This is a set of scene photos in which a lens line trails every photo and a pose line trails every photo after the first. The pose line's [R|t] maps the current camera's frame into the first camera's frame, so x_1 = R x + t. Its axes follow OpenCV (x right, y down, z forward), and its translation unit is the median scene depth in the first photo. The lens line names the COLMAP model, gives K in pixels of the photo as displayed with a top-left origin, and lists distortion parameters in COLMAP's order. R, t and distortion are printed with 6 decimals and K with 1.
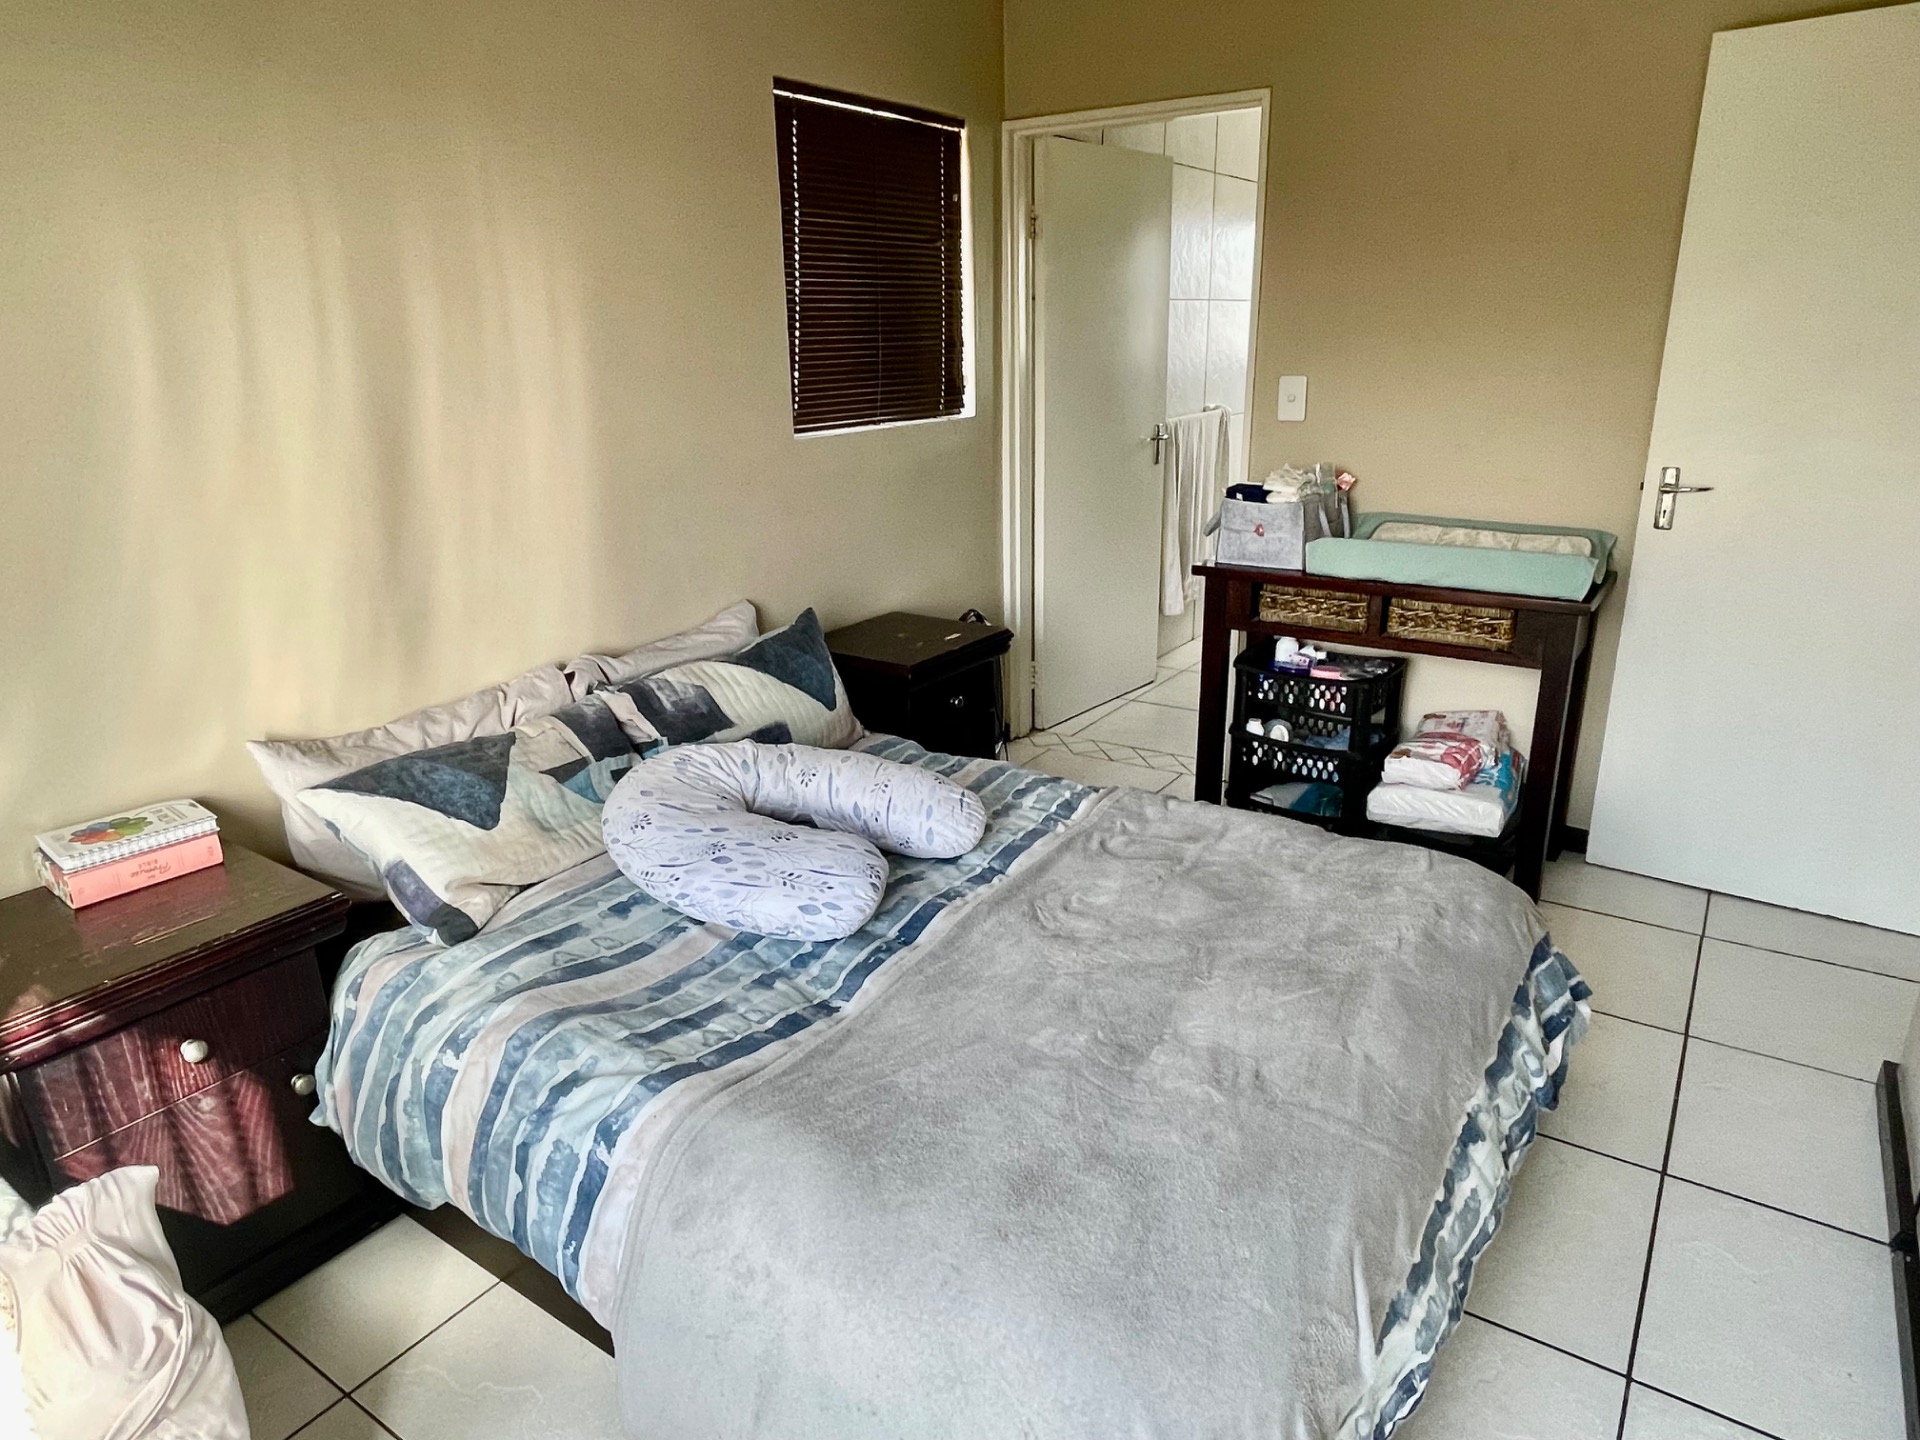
lens RADIAL K [[1177.8, 0, 961.5], [0, 1177.8, 719.4], [0, 0, 1]] dist [-0.004142, 0.000546]
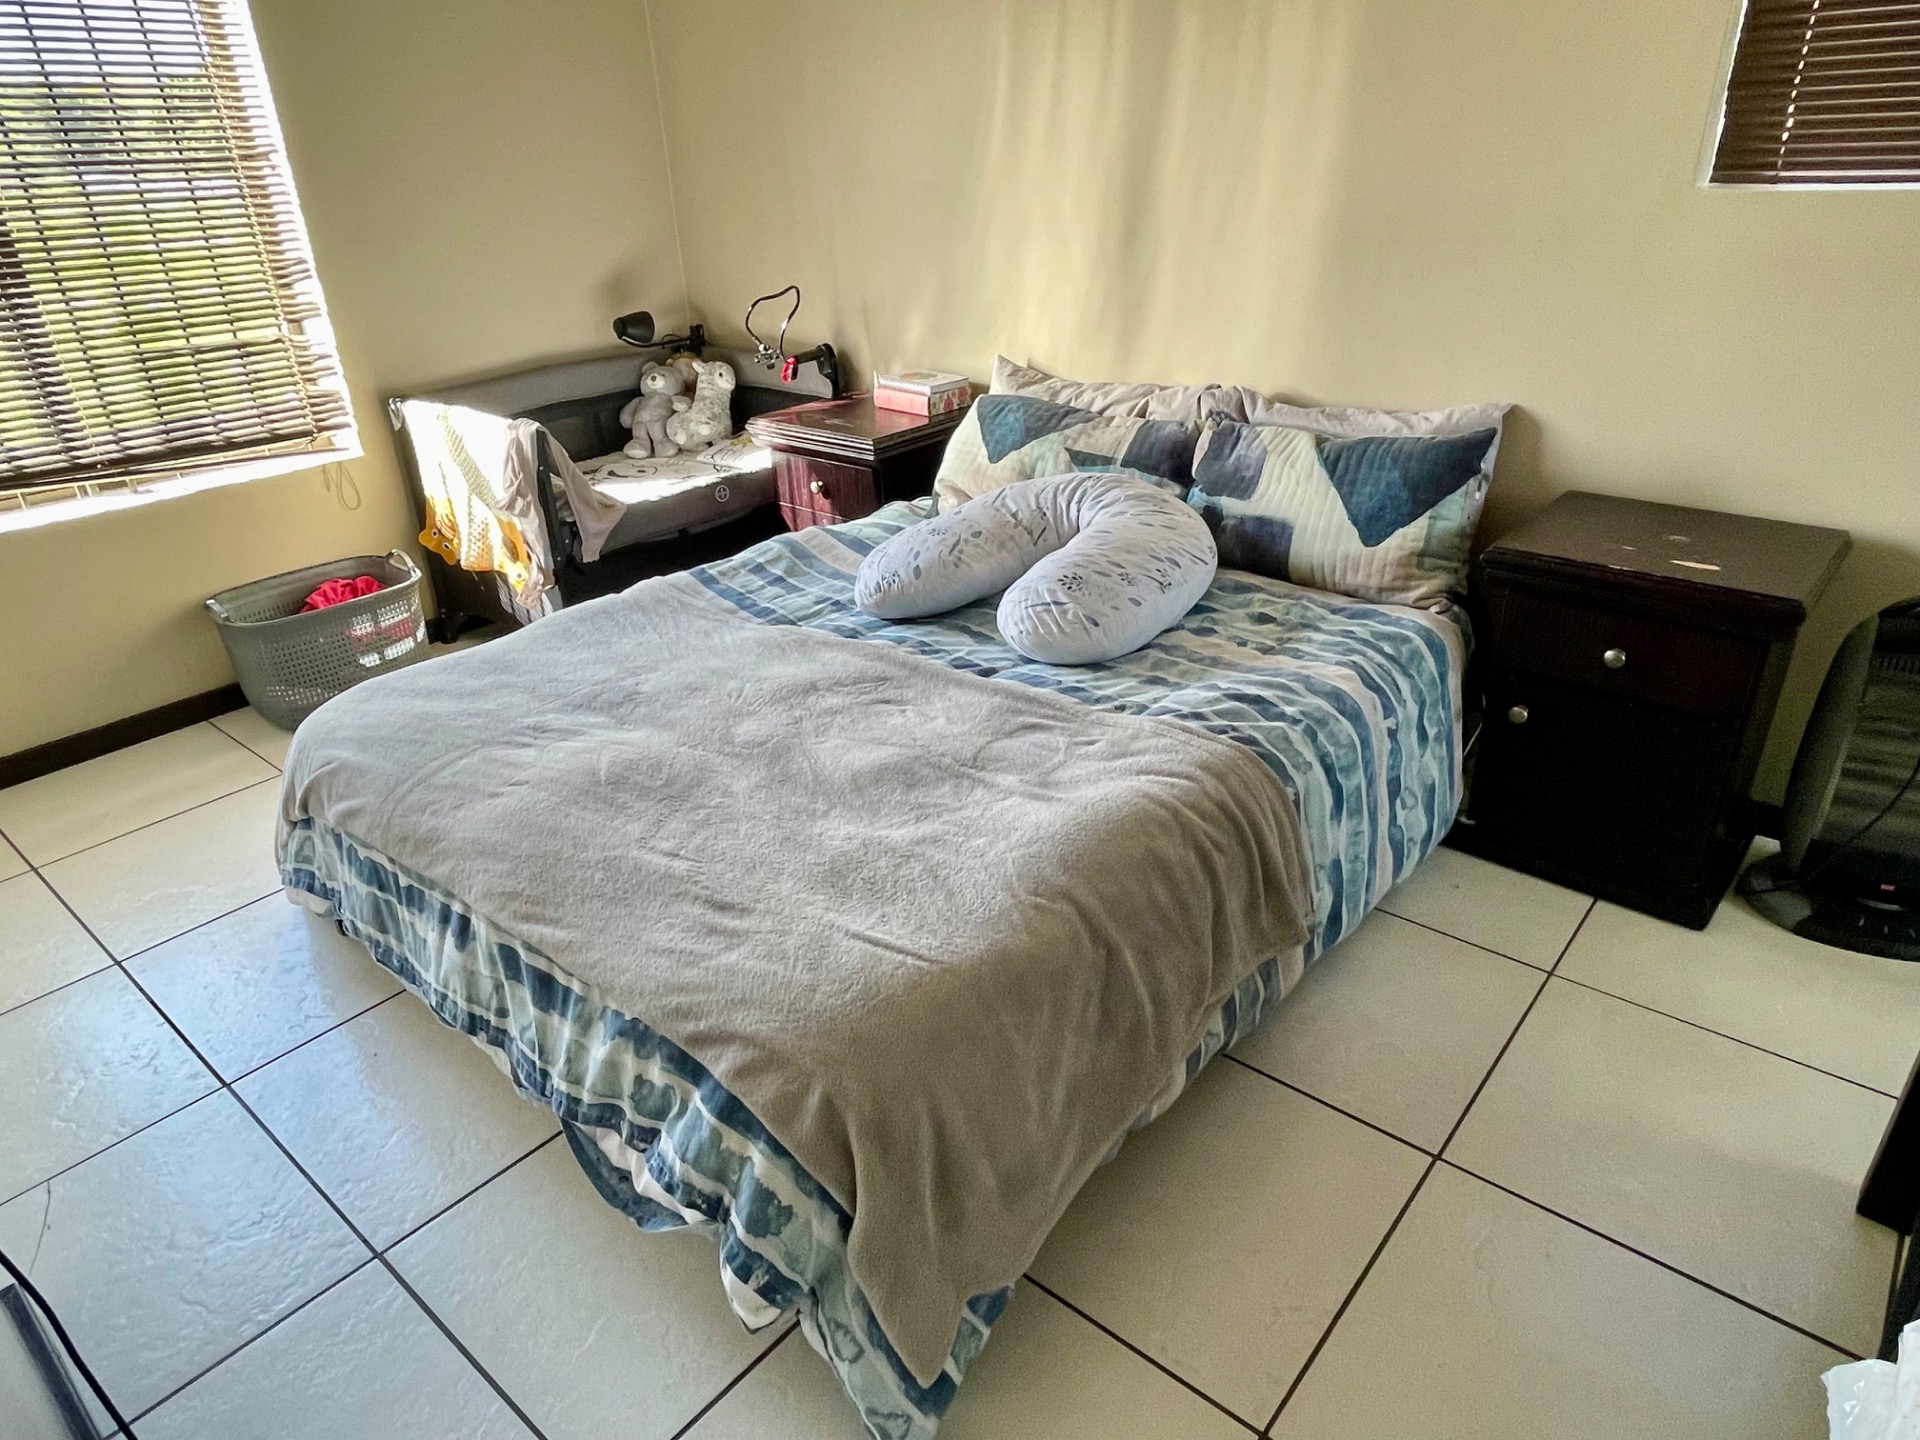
lens RADIAL K [[1177.8, 0, 963.9], [0, 1177.8, 720.1], [0, 0, 1]] dist [-0.004142, 0.000546]
pose [[-0.111318, 0.458505, -0.881692, 0.967079], [-0.278029, 0.837410, 0.470580, -0.299371], [0.954101, 0.297520, 0.034259, 1.100582]]
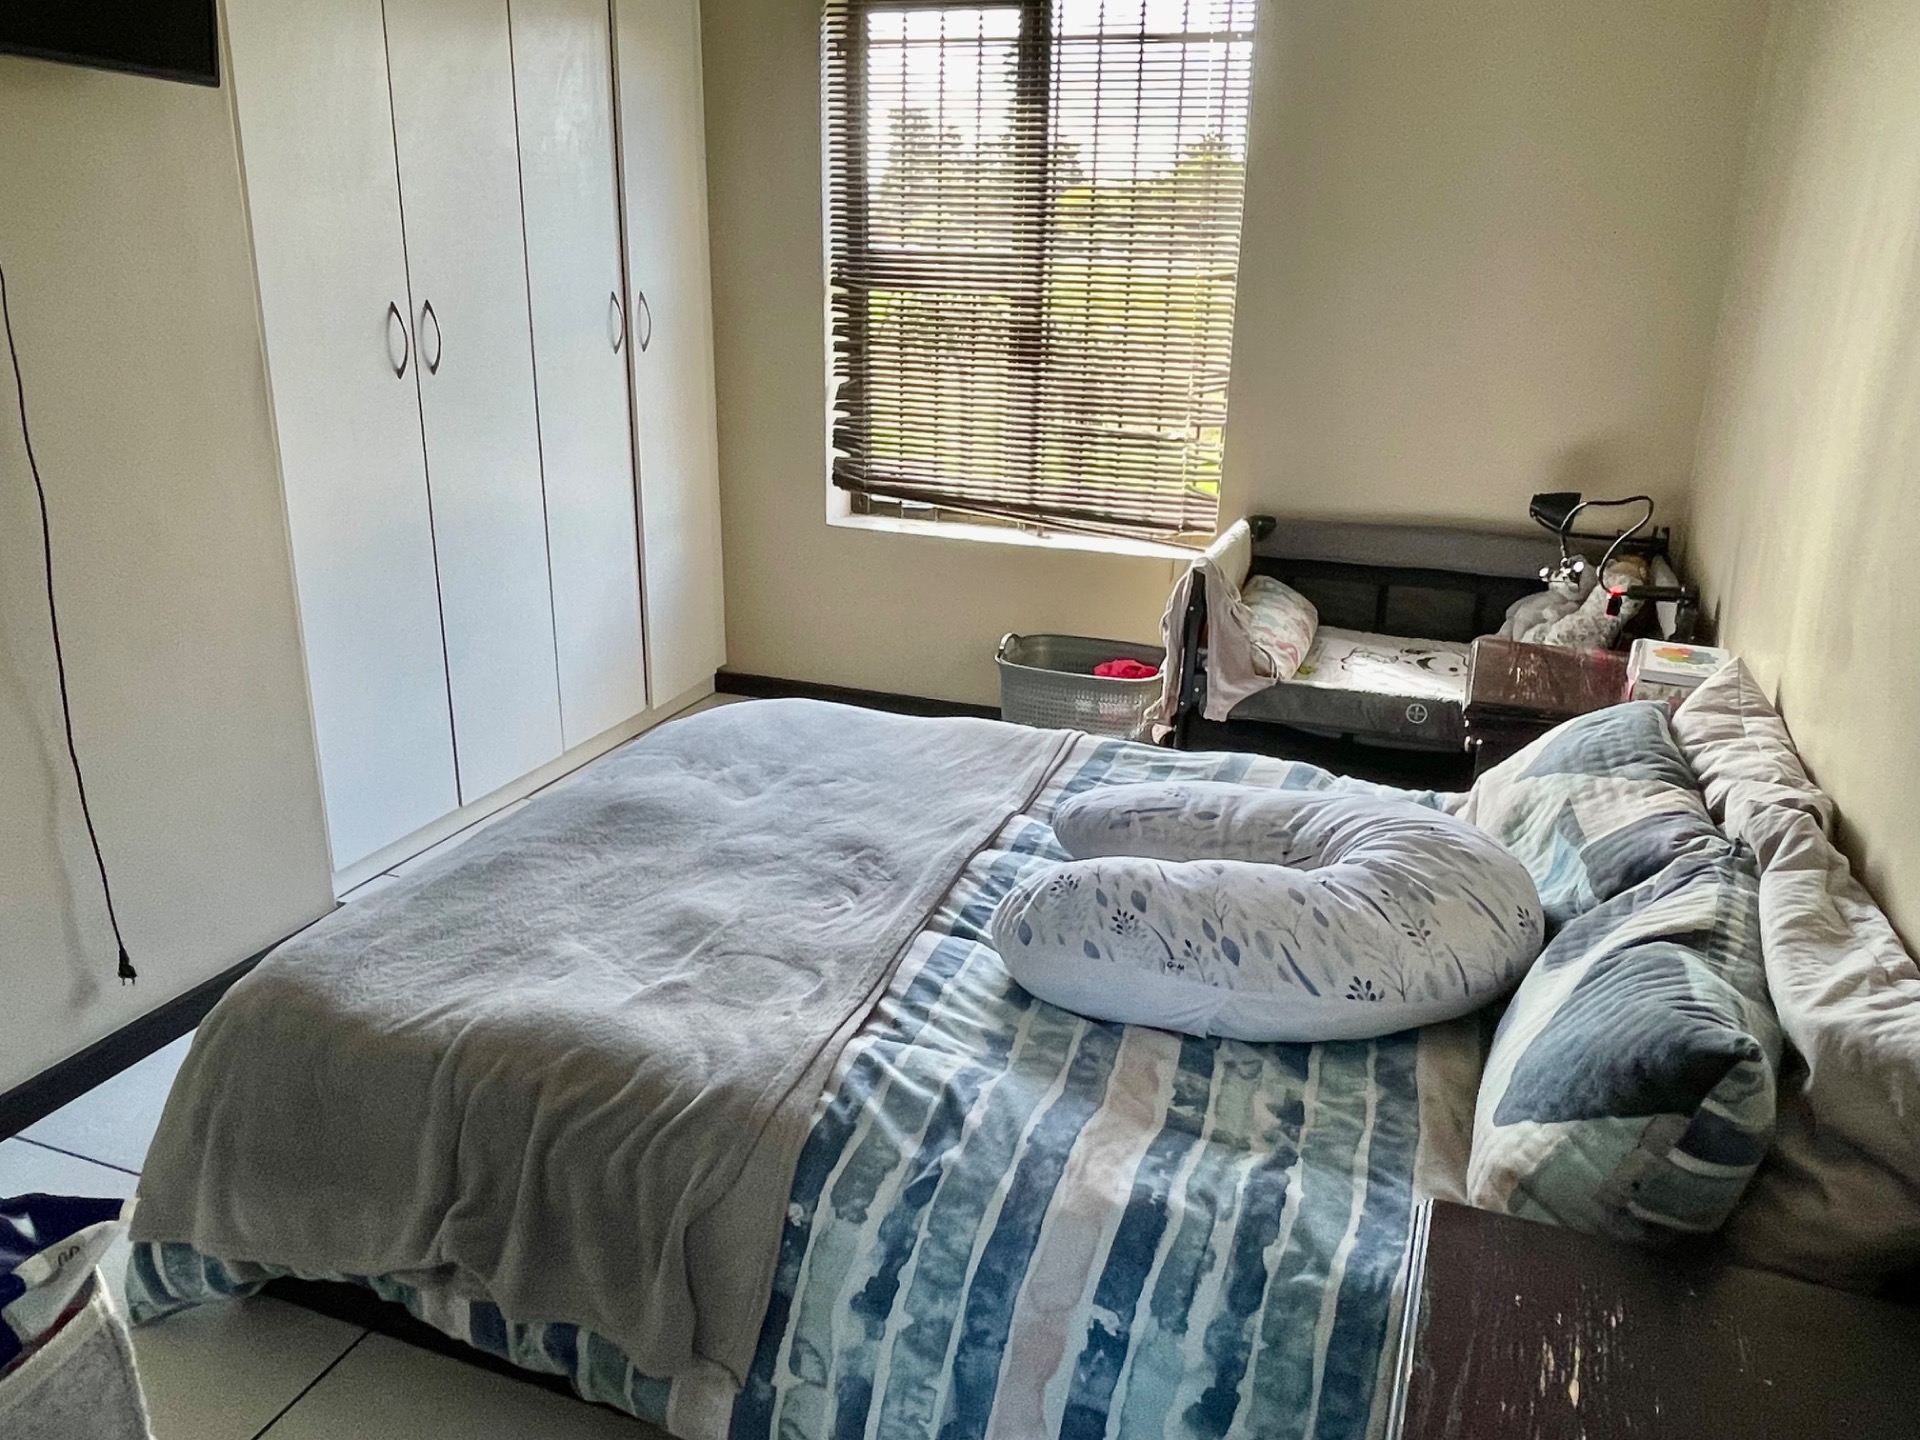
lens RADIAL K [[1402.1, 0, 964.6], [0, 1402.1, 719.3], [0, 0, 1]] dist [0.002128, 0.000037]
pose [[-0.969992, 0.069528, -0.232984, 0.249858], [-0.085842, 0.798599, 0.595711, -0.576143], [0.227479, 0.597835, -0.768666, 1.829839]]
